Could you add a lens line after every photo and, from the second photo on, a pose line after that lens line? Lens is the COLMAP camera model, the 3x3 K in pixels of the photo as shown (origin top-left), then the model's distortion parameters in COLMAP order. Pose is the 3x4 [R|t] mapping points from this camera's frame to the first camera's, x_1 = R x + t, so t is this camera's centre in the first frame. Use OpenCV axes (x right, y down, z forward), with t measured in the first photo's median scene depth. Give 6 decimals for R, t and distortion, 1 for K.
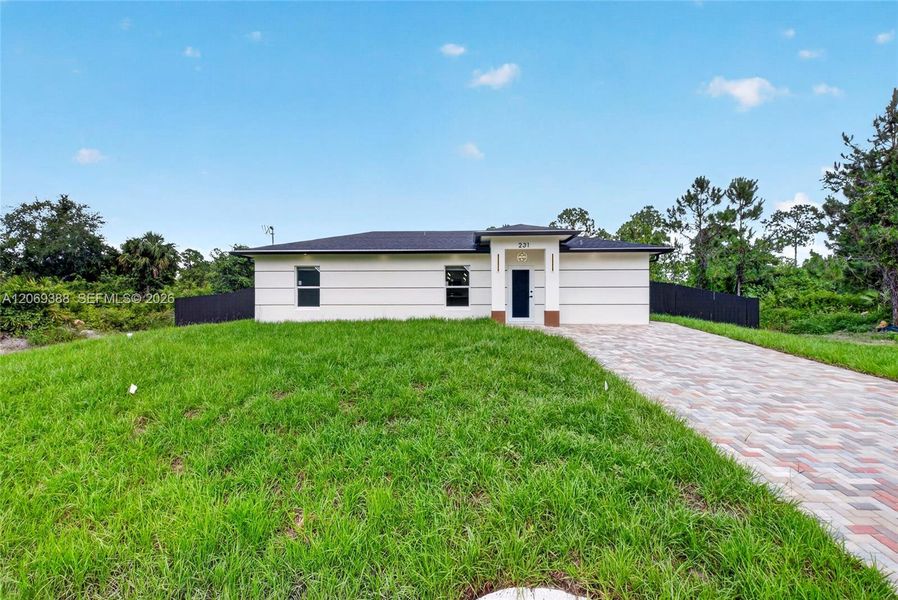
lens RADIAL K [[401.9, 0, 449.8], [0, 401.9, 298.5], [0, 0, 1]] dist [-0.000570, 0.000087]
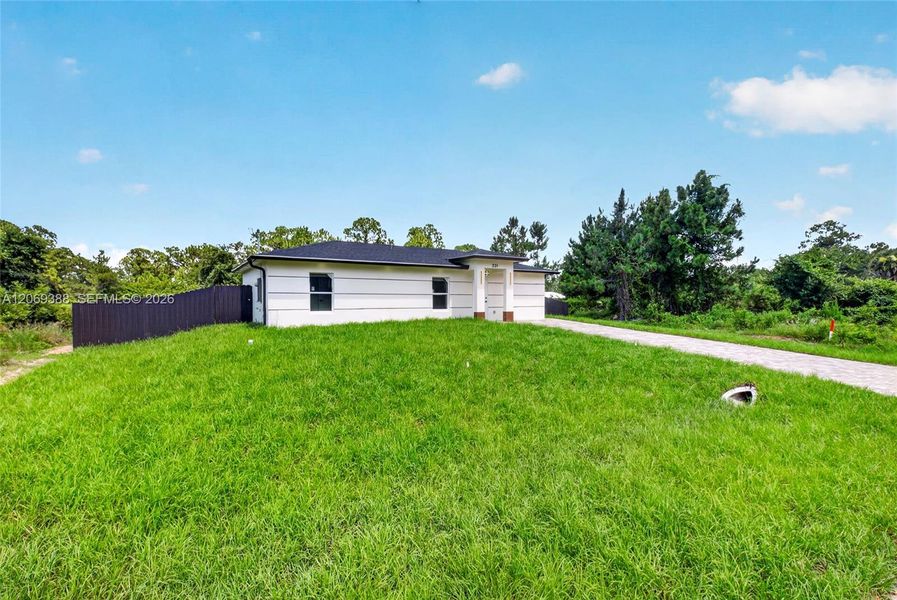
lens RADIAL K [[401.4, 0, 446.9], [0, 401.4, 303.9], [0, 0, 1]] dist [-0.000570, 0.000087]
pose [[0.813572, -0.003515, 0.581454, -0.697548], [-0.001627, 0.999964, 0.008321, -0.008123], [-0.581462, -0.007716, 0.813537, -0.051824]]
